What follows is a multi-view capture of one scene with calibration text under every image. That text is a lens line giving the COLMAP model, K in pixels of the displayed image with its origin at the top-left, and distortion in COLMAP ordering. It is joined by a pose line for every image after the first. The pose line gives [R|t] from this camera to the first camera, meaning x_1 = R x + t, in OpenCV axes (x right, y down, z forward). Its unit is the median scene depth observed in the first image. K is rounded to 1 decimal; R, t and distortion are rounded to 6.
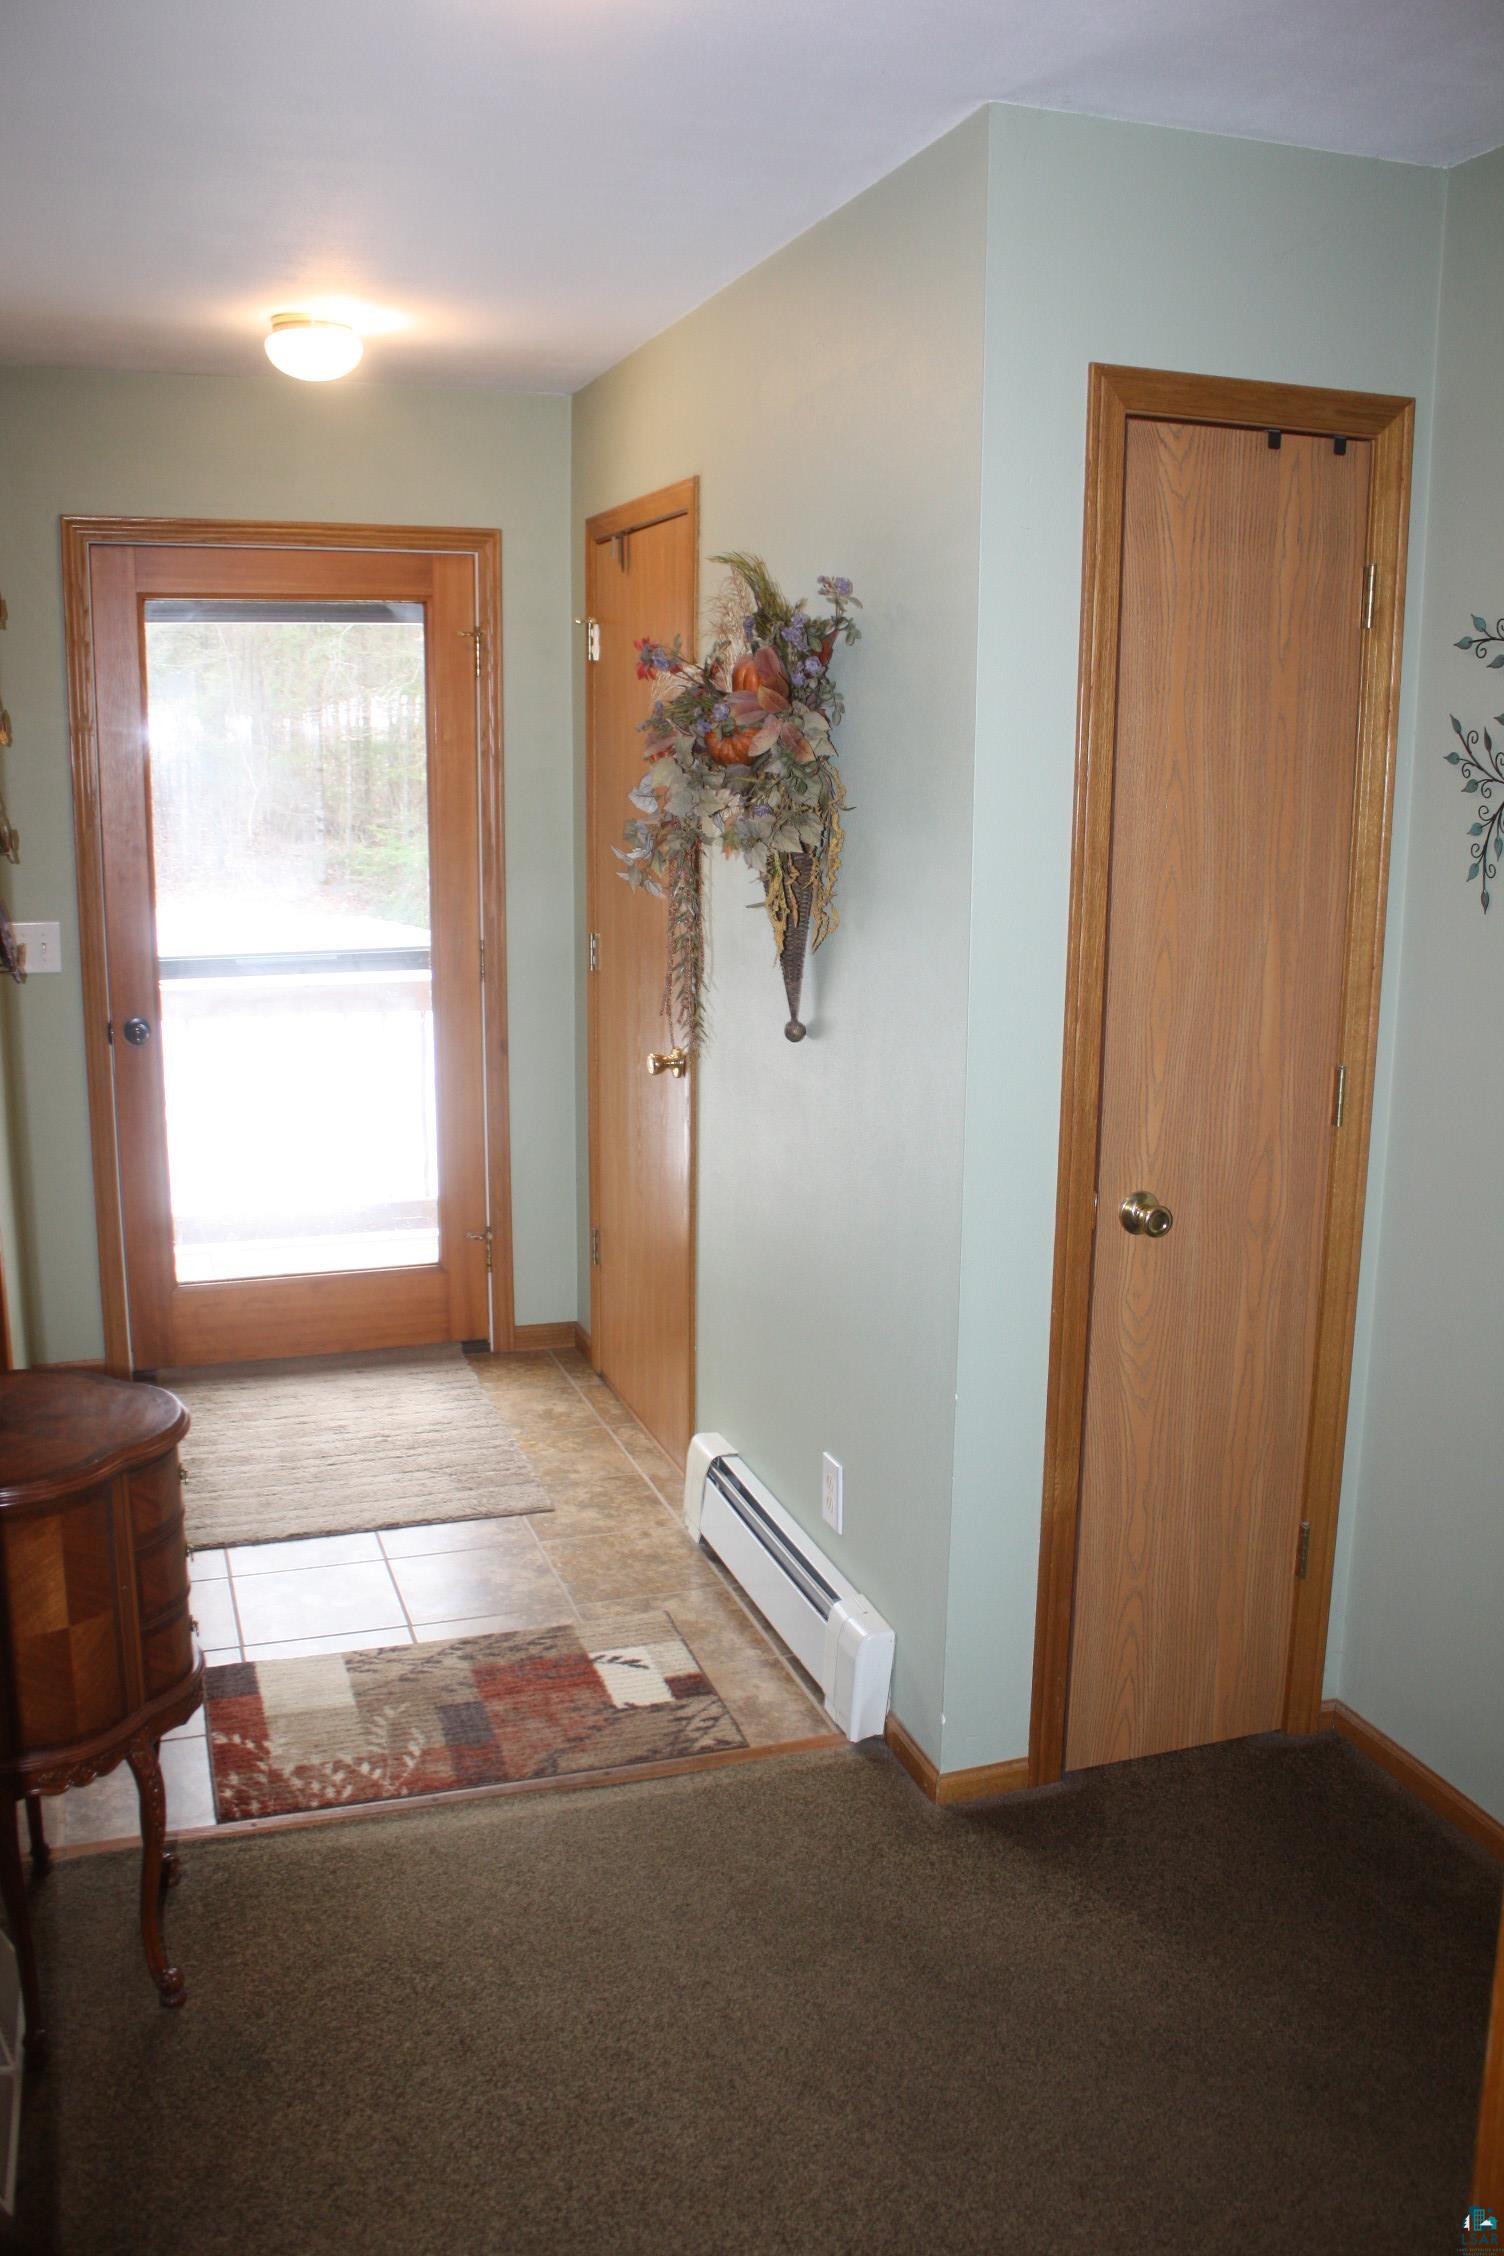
lens RADIAL K [[1894.1, 0, 743.1], [0, 1894.1, 1112.6], [0, 0, 1]] dist [-0.167266, 0.146554]
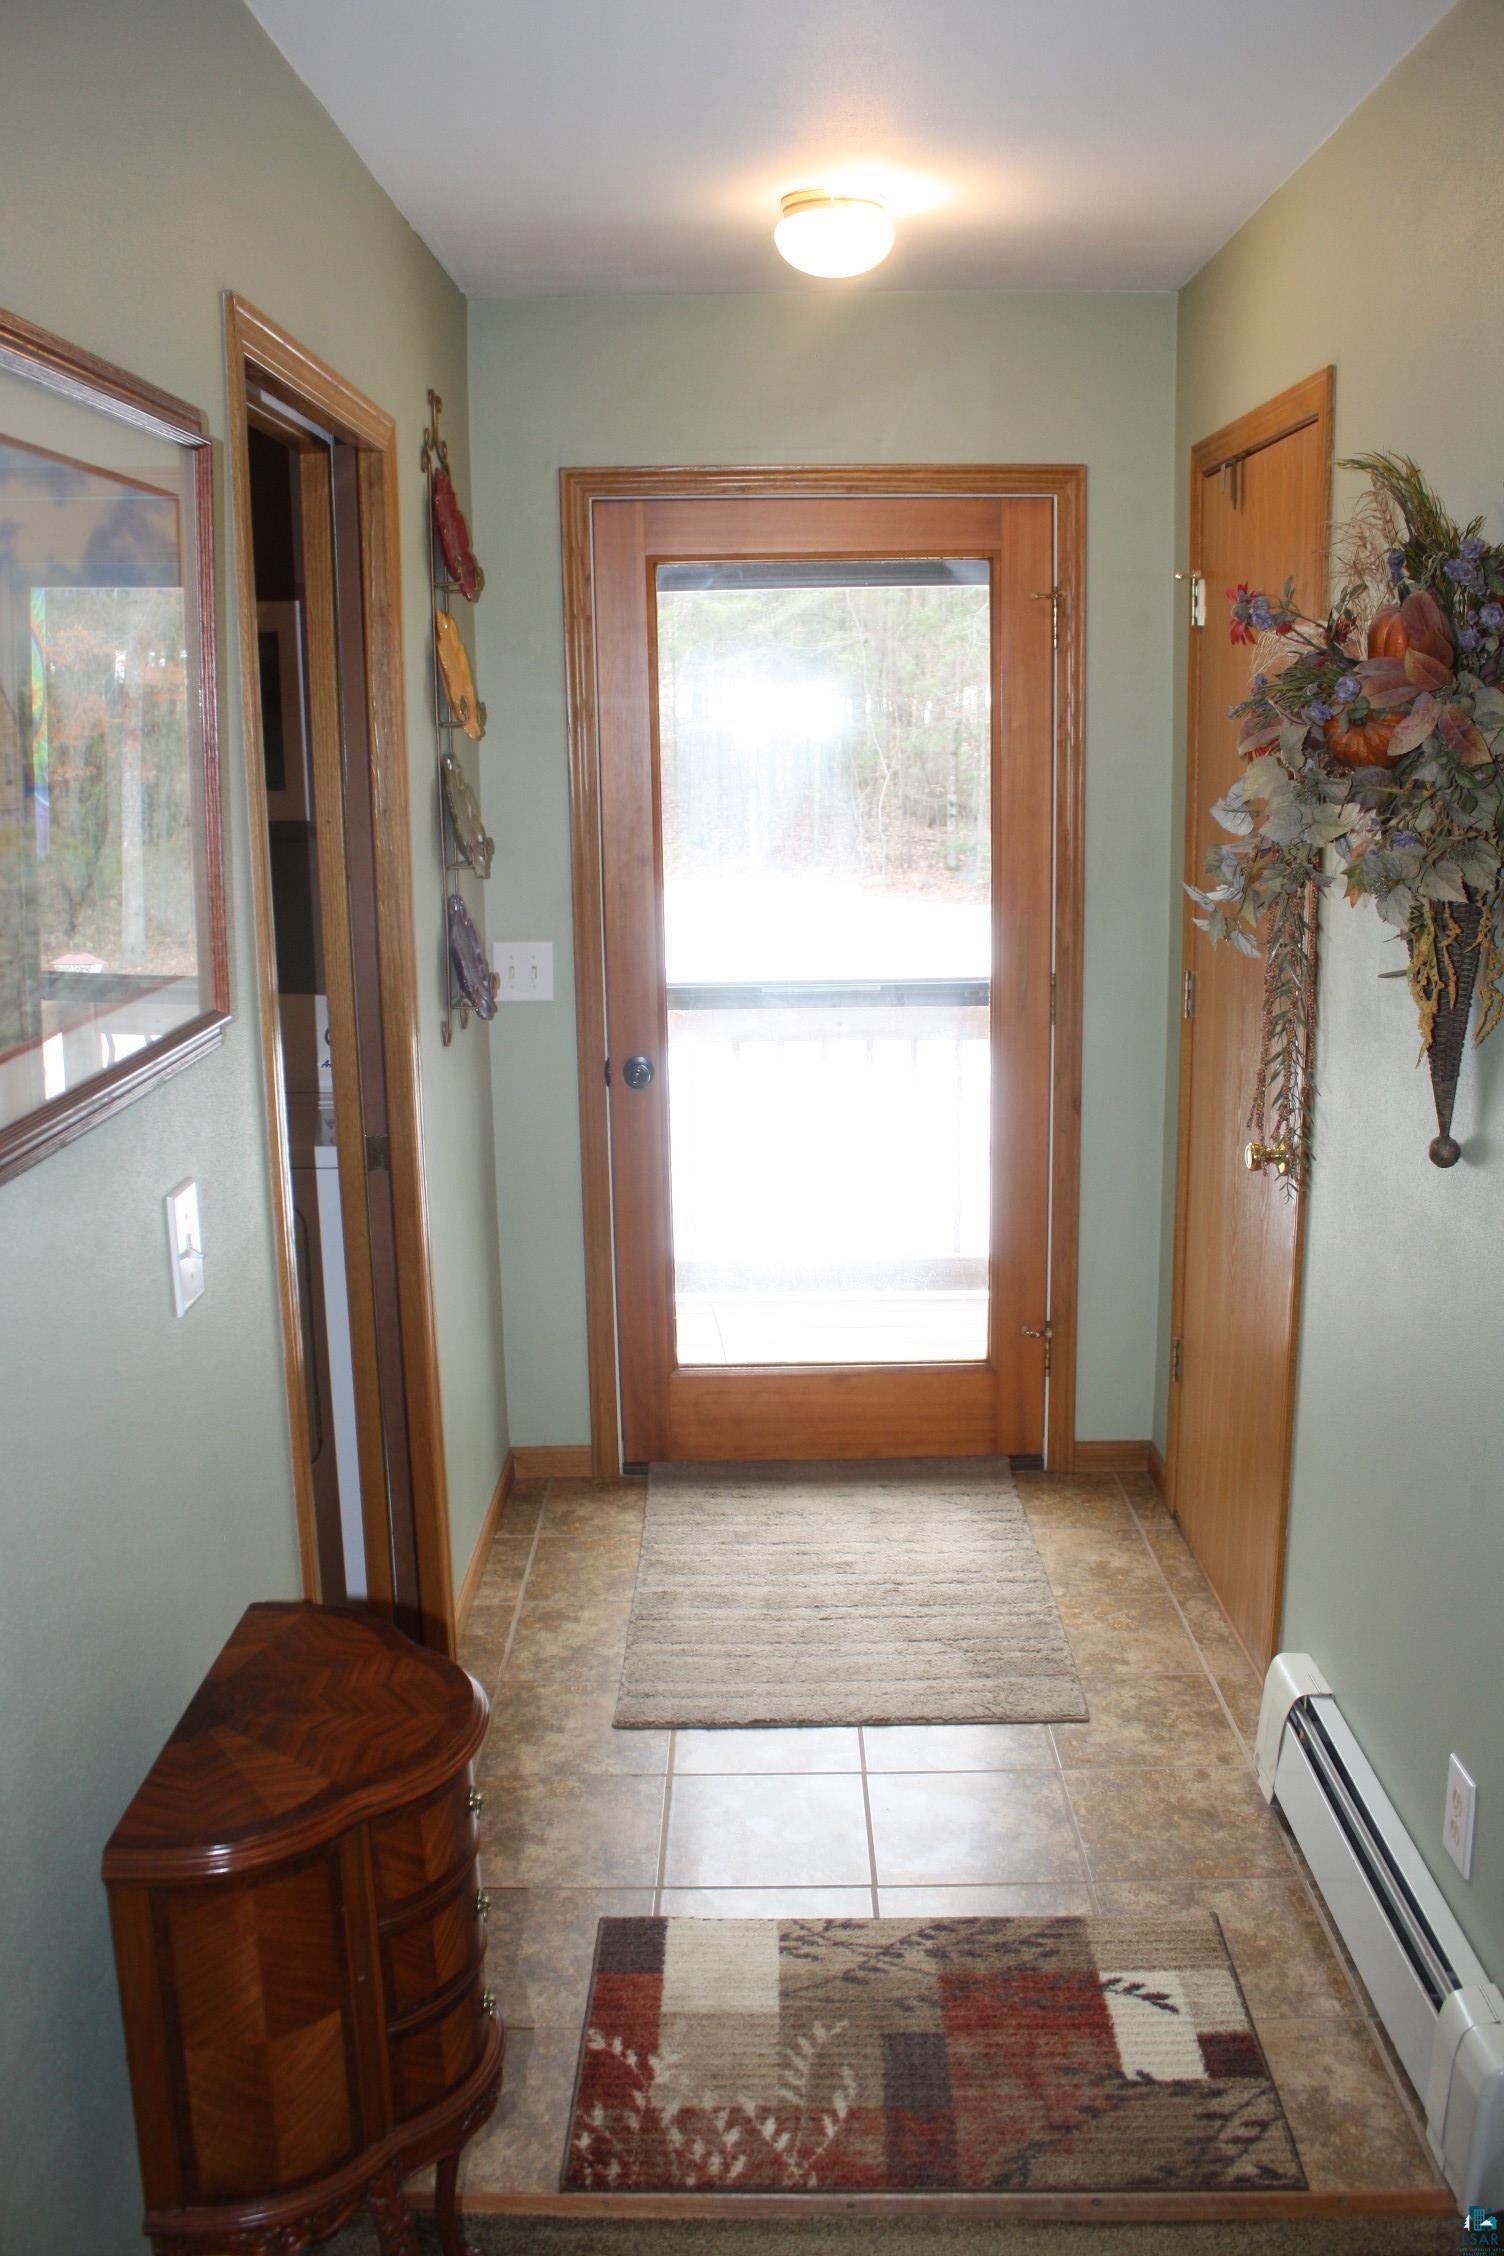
lens RADIAL K [[1894.1, 0, 755.5], [0, 1894.1, 1113.4], [0, 0, 1]] dist [-0.167266, 0.146554]
pose [[0.945385, 0.044495, -0.322905, 0.007097], [-0.041281, 0.999006, 0.016797, -0.054005], [0.323331, -0.002550, 0.946282, 0.257808]]
